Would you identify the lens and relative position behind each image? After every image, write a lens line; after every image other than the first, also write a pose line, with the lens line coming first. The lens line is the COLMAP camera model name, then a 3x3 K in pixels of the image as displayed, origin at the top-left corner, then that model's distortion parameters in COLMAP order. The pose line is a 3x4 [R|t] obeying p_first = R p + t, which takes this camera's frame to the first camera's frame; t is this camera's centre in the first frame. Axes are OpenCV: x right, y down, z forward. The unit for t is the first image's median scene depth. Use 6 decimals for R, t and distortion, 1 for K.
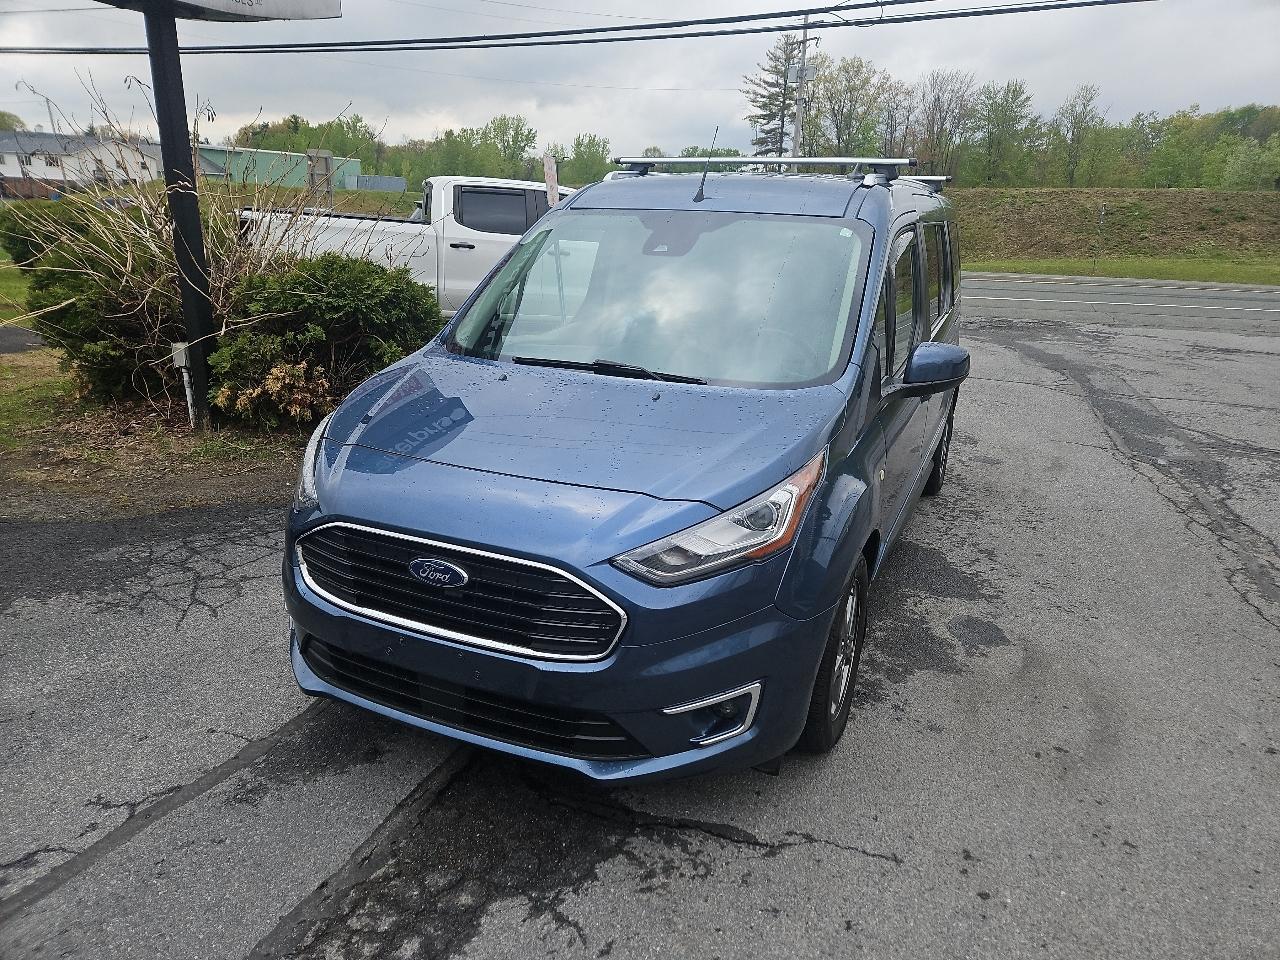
lens RADIAL K [[857.4, 0, 647.0], [0, 857.4, 483.2], [0, 0, 1]] dist [0.083608, -0.071097]
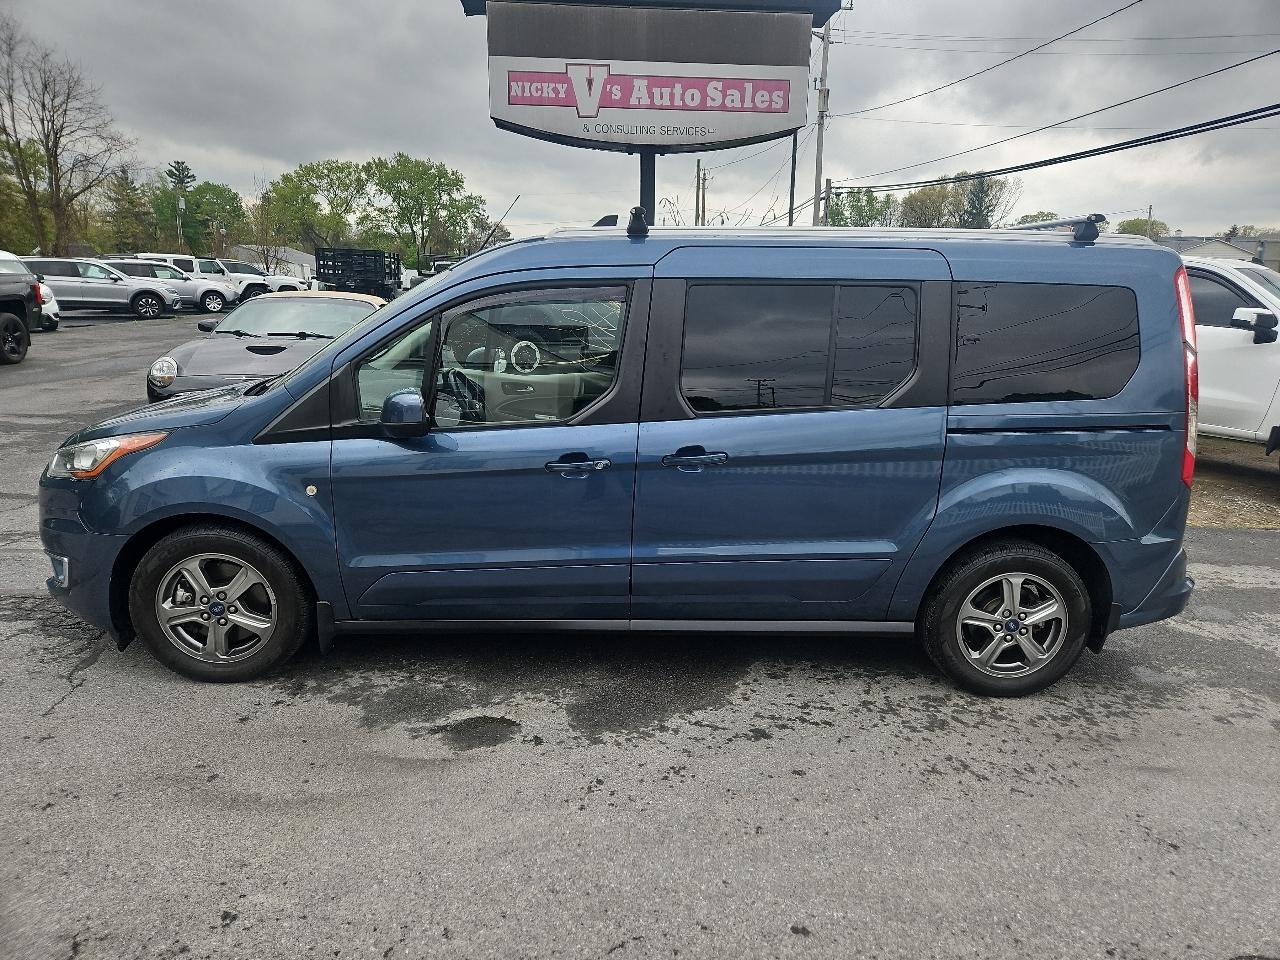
lens RADIAL K [[857.4, 0, 647.0], [0, 857.4, 483.2], [0, 0, 1]] dist [0.083608, -0.071097]
pose [[0.434743, 0.185758, -0.881188, 1.202346], [-0.277138, 0.958605, 0.065349, -0.176422], [0.856851, 0.215800, 0.468228, 0.704018]]
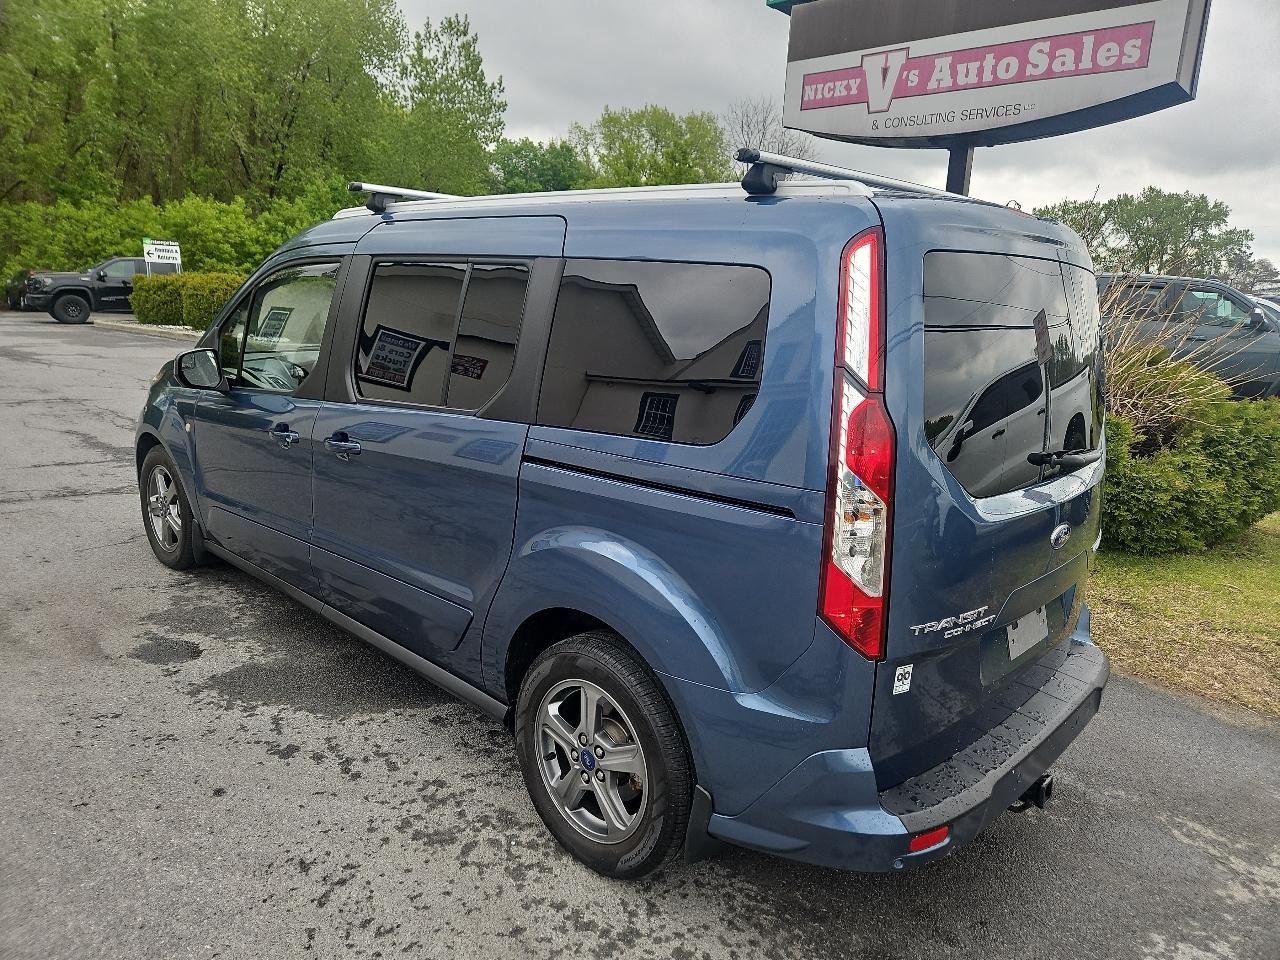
lens RADIAL K [[855.9, 0, 627.3], [0, 855.9, 479.4], [0, 0, 1]] dist [0.084602, -0.070601]
pose [[-0.340400, 0.148973, -0.928405, 1.118855], [-0.341675, 0.900279, 0.269735, -0.460107], [0.876006, 0.409030, -0.255554, 1.673011]]
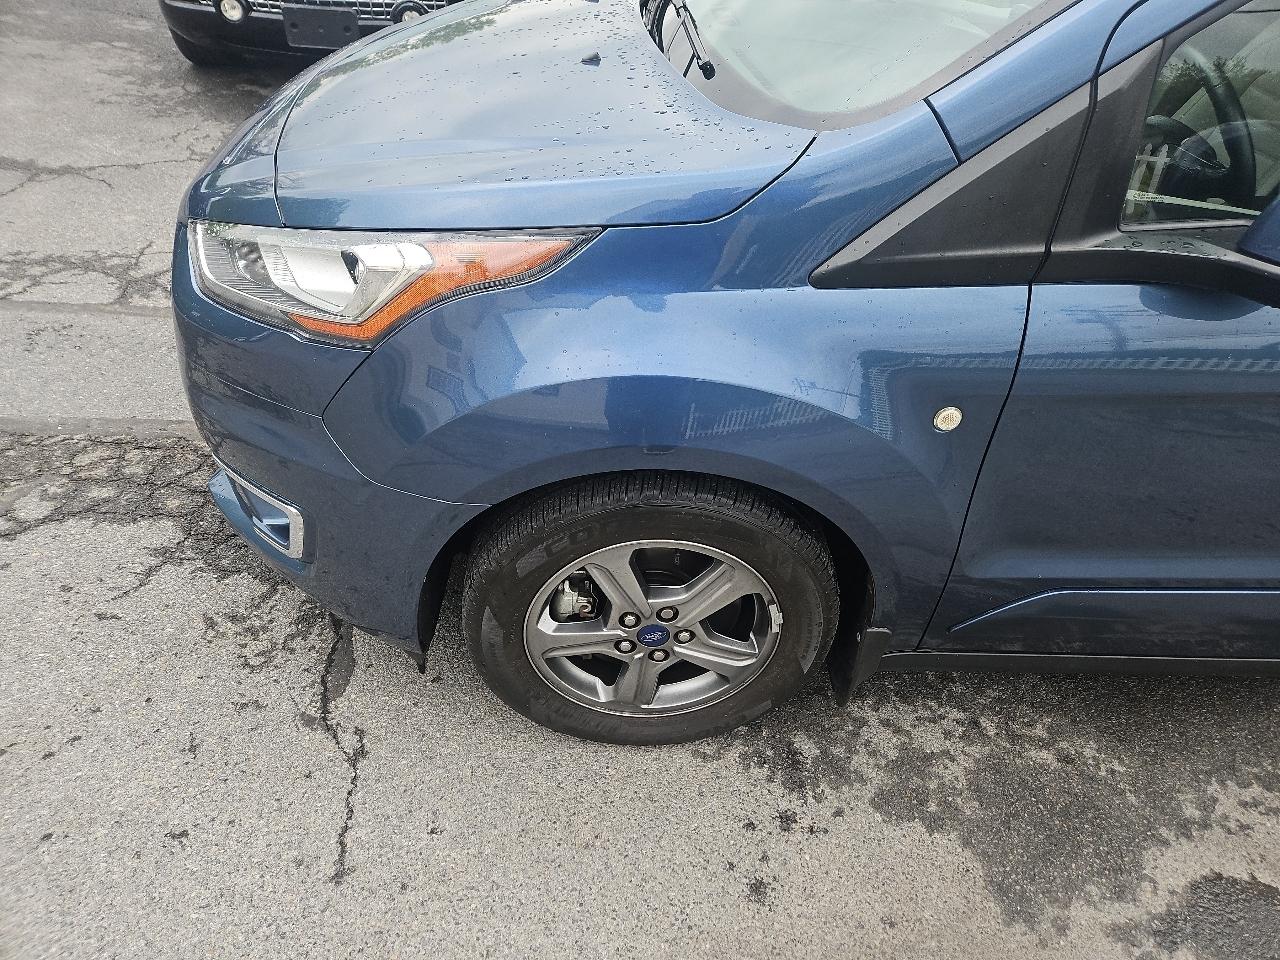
lens RADIAL K [[857.4, 0, 647.0], [0, 857.4, 483.2], [0, 0, 1]] dist [0.083608, -0.071097]
pose [[0.445546, 0.559020, -0.699275, 0.433896], [-0.332721, 0.828536, 0.450361, -0.105584], [0.831135, 0.032007, 0.555148, 0.534872]]
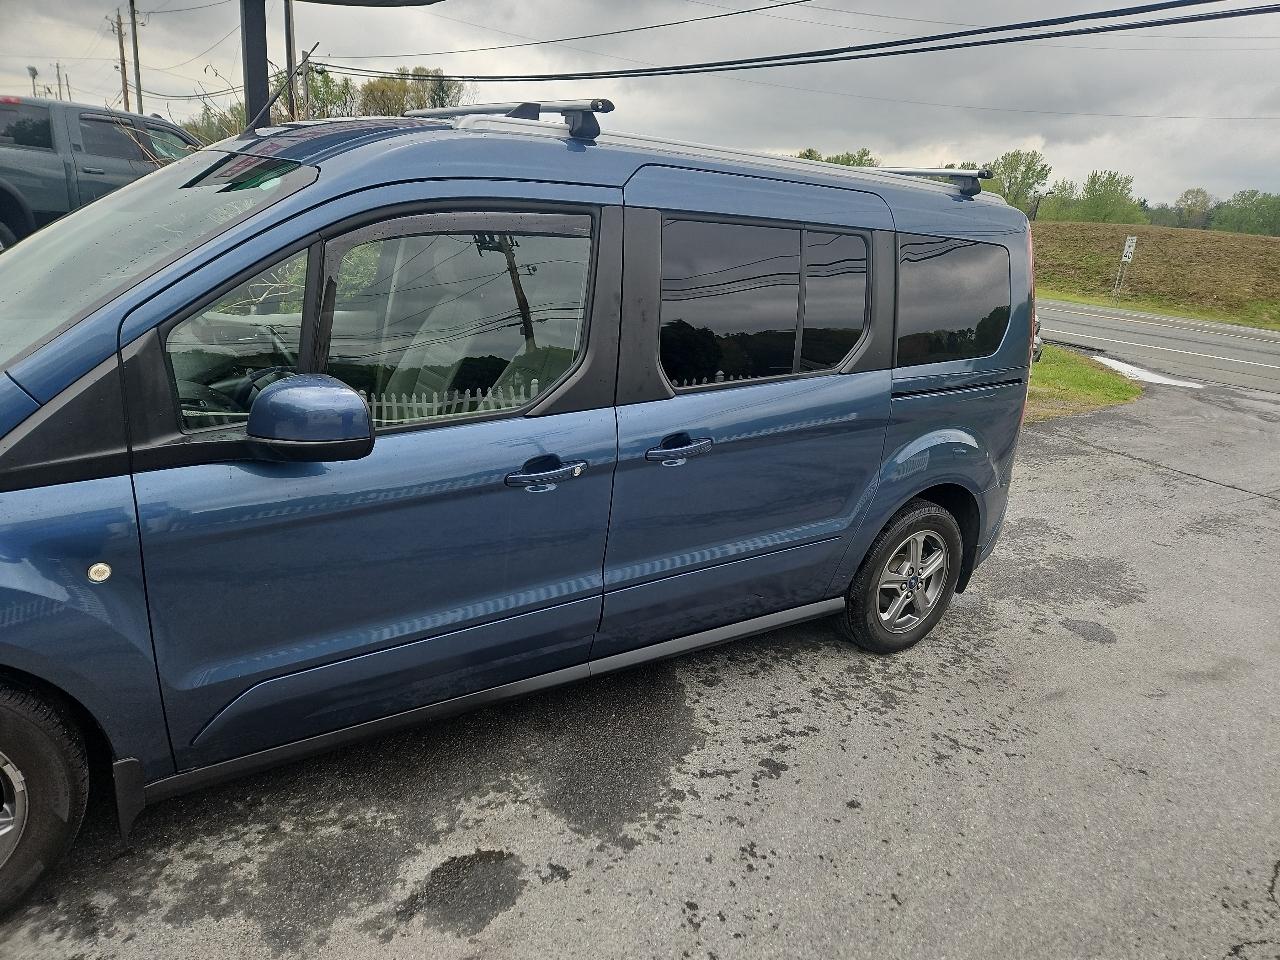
lens RADIAL K [[856.2, 0, 656.1], [0, 856.2, 479.8], [0, 0, 1]] dist [0.083583, -0.068485]
pose [[0.860868, 0.202020, -0.467005, 0.723434], [-0.219699, 0.975420, 0.016965, -0.138035], [0.458954, 0.087996, 0.884092, 0.531594]]
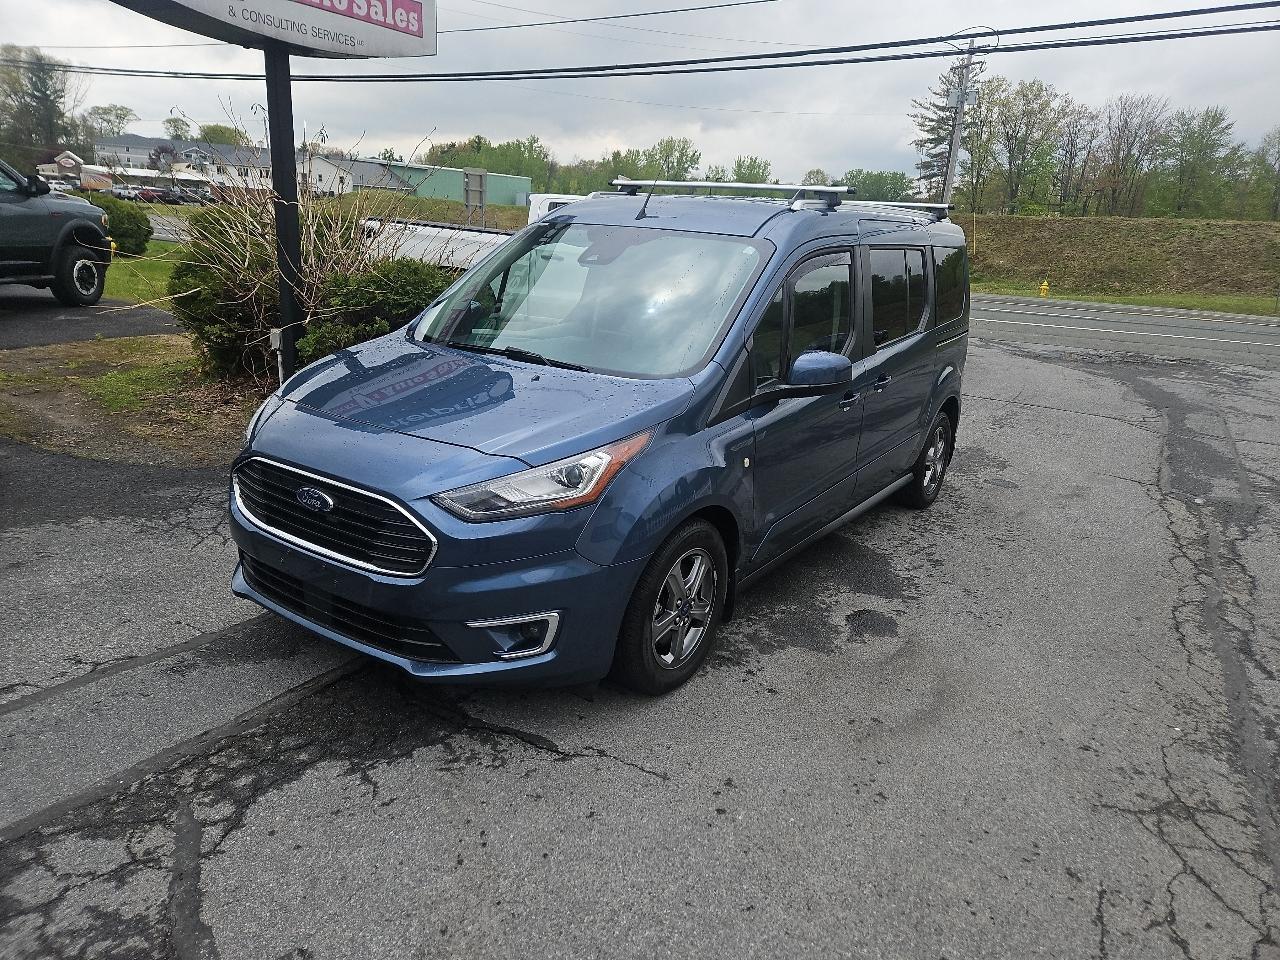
lens RADIAL K [[856.8, 0, 648.3], [0, 856.8, 470.0], [0, 0, 1]] dist [0.087054, -0.072696]
pose [[0.983967, 0.075201, -0.161723, 0.273140], [-0.080762, 0.996338, -0.028083, 0.034977], [0.159018, 0.040694, 0.986437, -0.109372]]
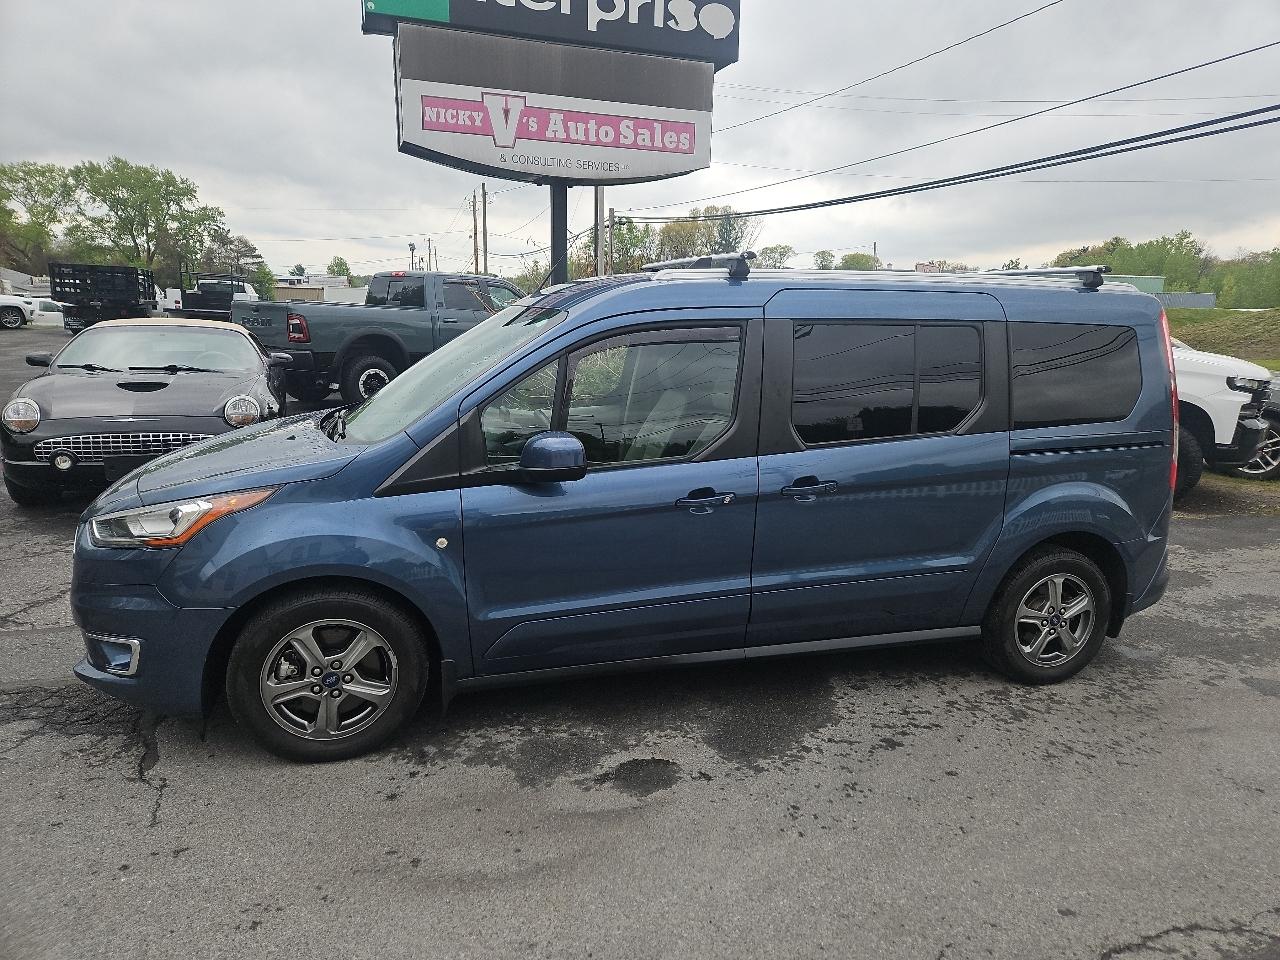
lens RADIAL K [[855.5, 0, 650.6], [0, 855.5, 479.9], [0, 0, 1]] dist [0.089713, -0.078448]
pose [[0.660030, 0.134458, -0.739108, 1.004141], [-0.231266, 0.972440, -0.029617, -0.093285], [0.714756, 0.190479, 0.672935, 0.384206]]
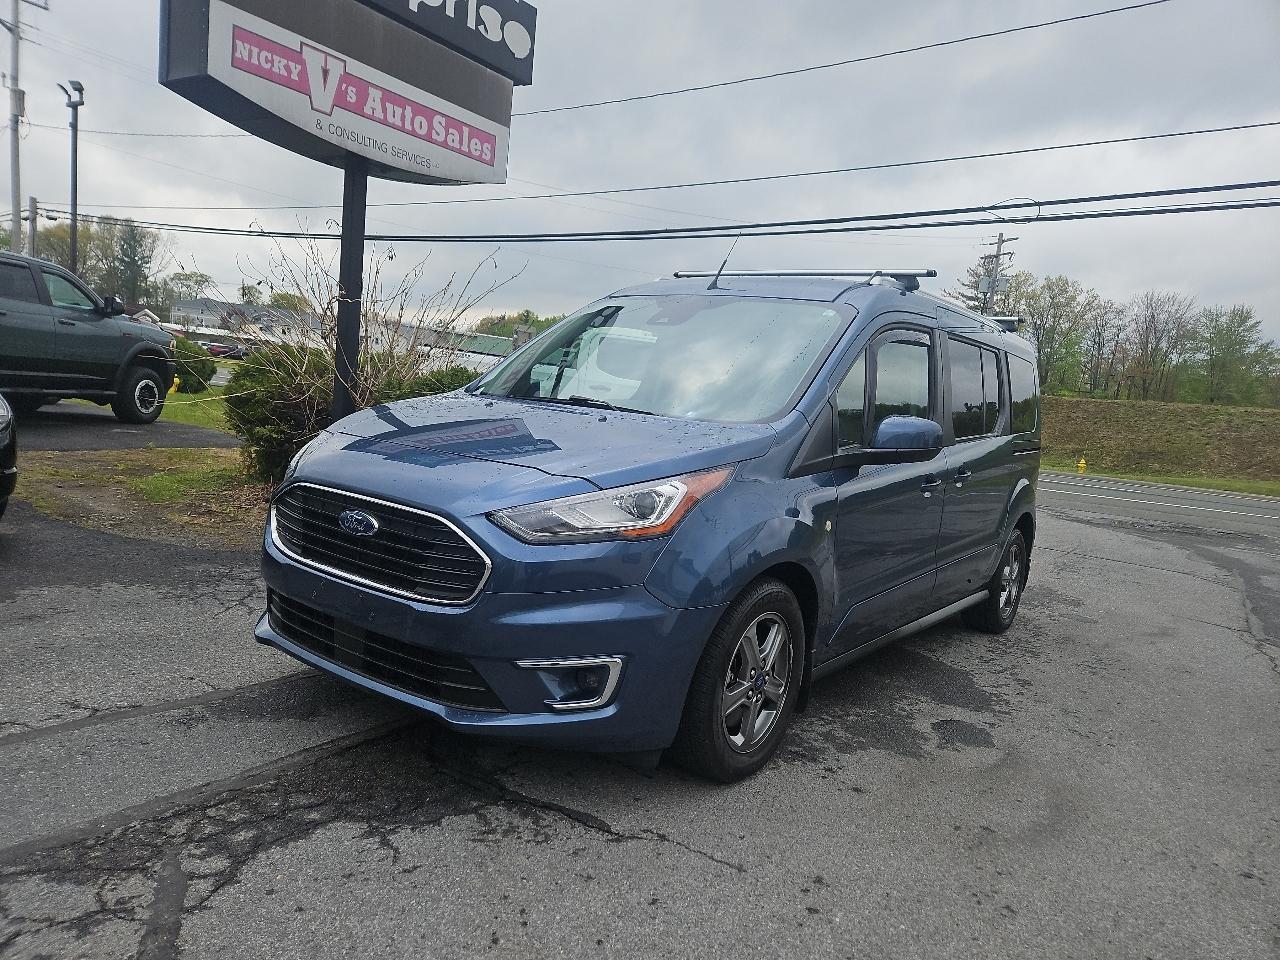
lens RADIAL K [[858.2, 0, 643.6], [0, 858.2, 490.1], [0, 0, 1]] dist [0.080392, -0.064390]
pose [[0.973239, 0.088388, -0.212115, 0.226404], [-0.129864, 0.973086, -0.190367, 0.142924], [0.189580, 0.212819, 0.958524, -0.022803]]
